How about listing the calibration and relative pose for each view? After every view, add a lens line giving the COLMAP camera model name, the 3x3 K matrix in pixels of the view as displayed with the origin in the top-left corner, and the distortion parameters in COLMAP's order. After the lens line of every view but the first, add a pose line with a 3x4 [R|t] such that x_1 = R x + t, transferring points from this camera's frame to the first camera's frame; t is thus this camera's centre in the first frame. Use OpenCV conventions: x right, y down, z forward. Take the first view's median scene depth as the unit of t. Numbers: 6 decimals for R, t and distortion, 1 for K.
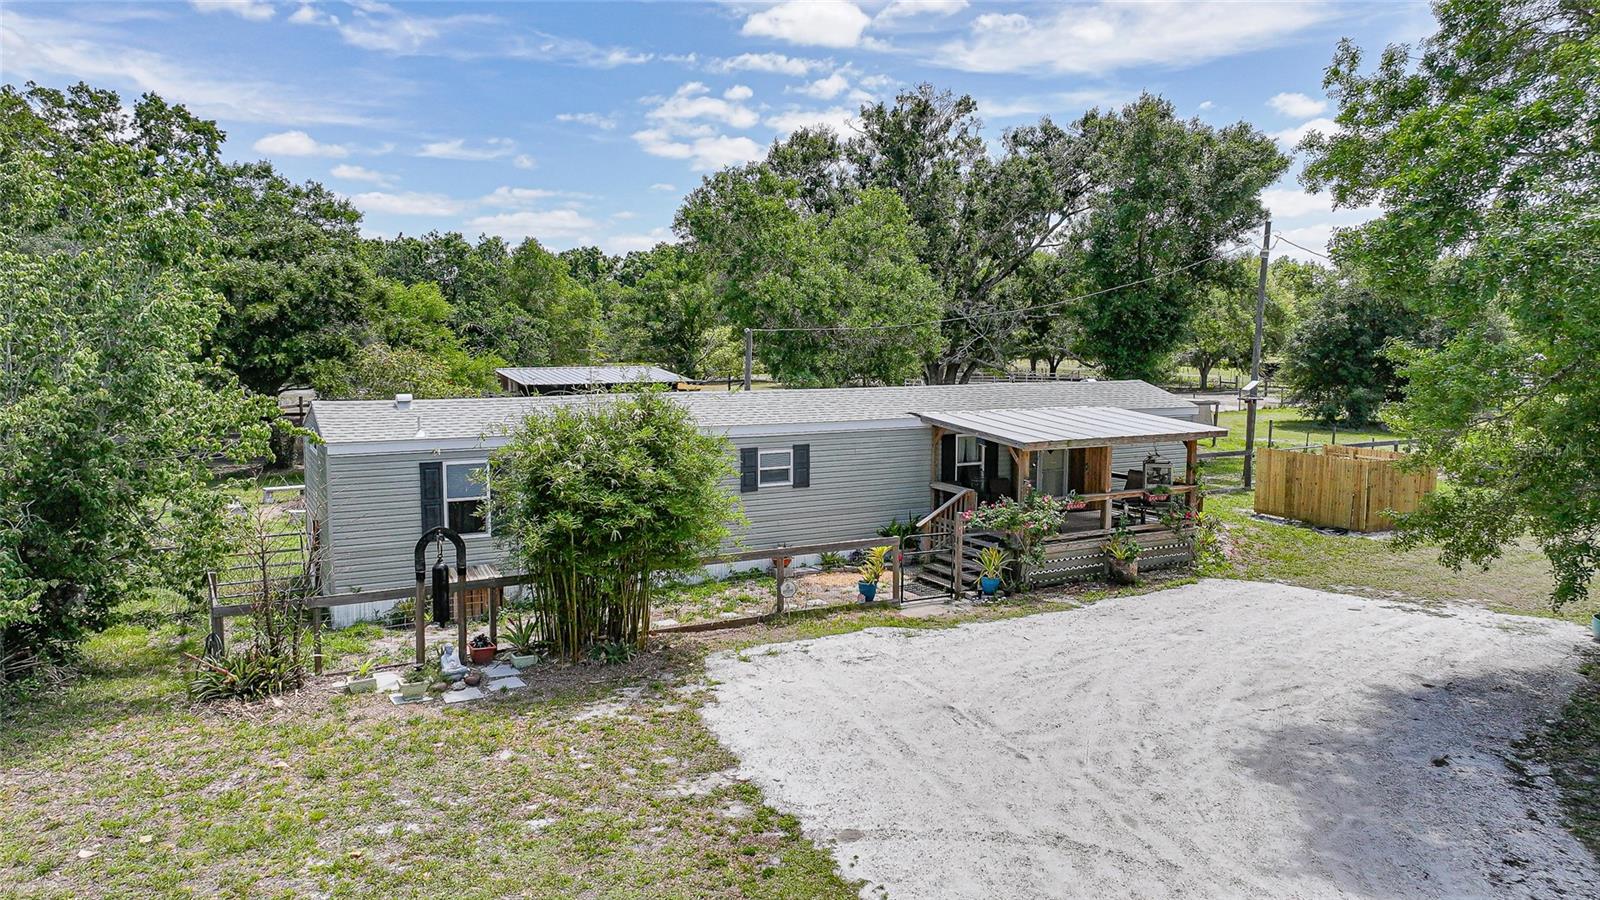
lens RADIAL K [[1129.2, 0, 806.4], [0, 1129.2, 455.7], [0, 0, 1]] dist [0.010434, -0.003336]
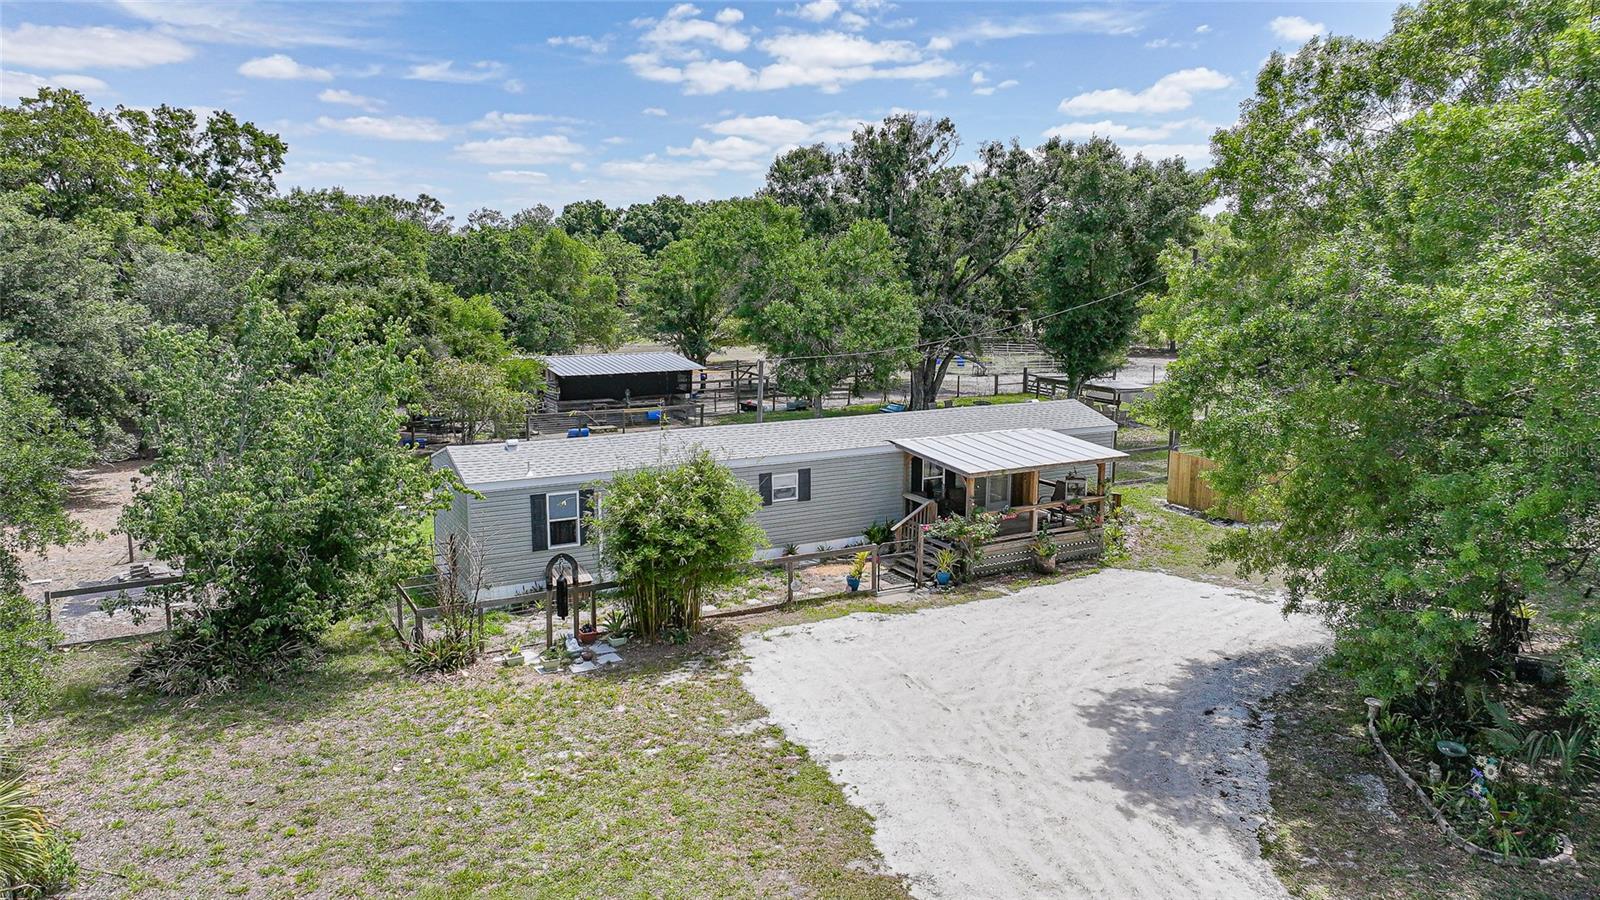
lens RADIAL K [[1129.2, 0, 808.7], [0, 1129.2, 457.7], [0, 0, 1]] dist [0.010434, -0.003336]
pose [[0.999979, -0.000108, 0.006467, -0.007636], [-0.000310, 0.997912, 0.064593, -0.103521], [-0.006461, -0.064594, 0.997891, -0.306803]]
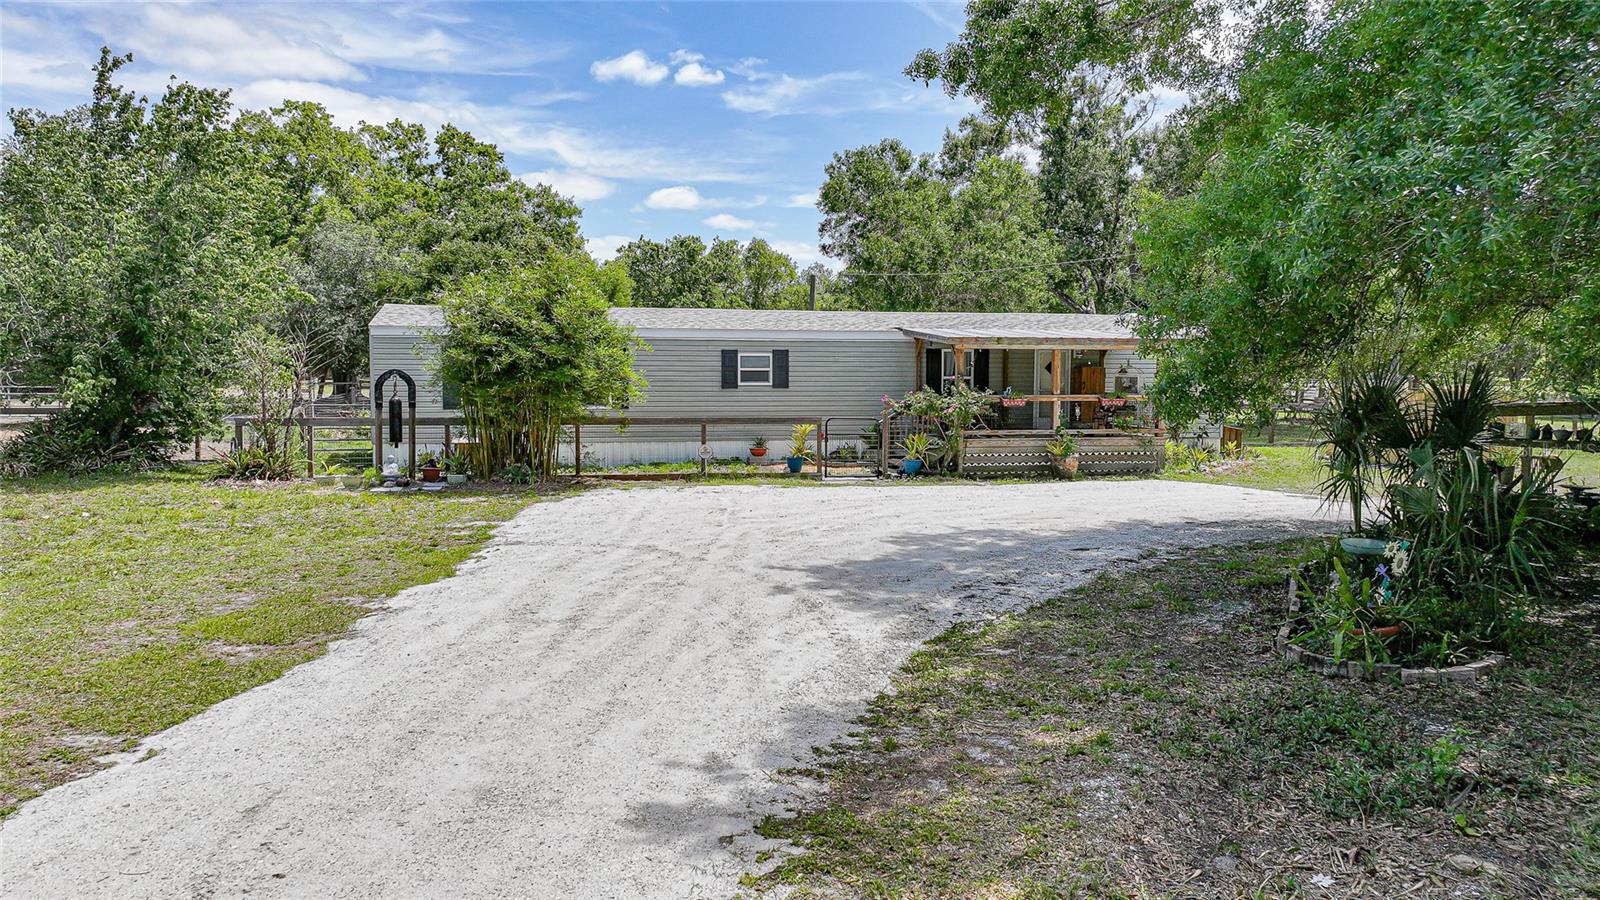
lens RADIAL K [[1129.2, 0, 802.3], [0, 1129.2, 441.0], [0, 0, 1]] dist [0.010434, -0.003336]
pose [[0.951706, 0.020705, -0.306312, 0.349096], [-0.035402, 0.998469, -0.042505, 0.123277], [0.304963, 0.051297, 0.950982, -0.061784]]
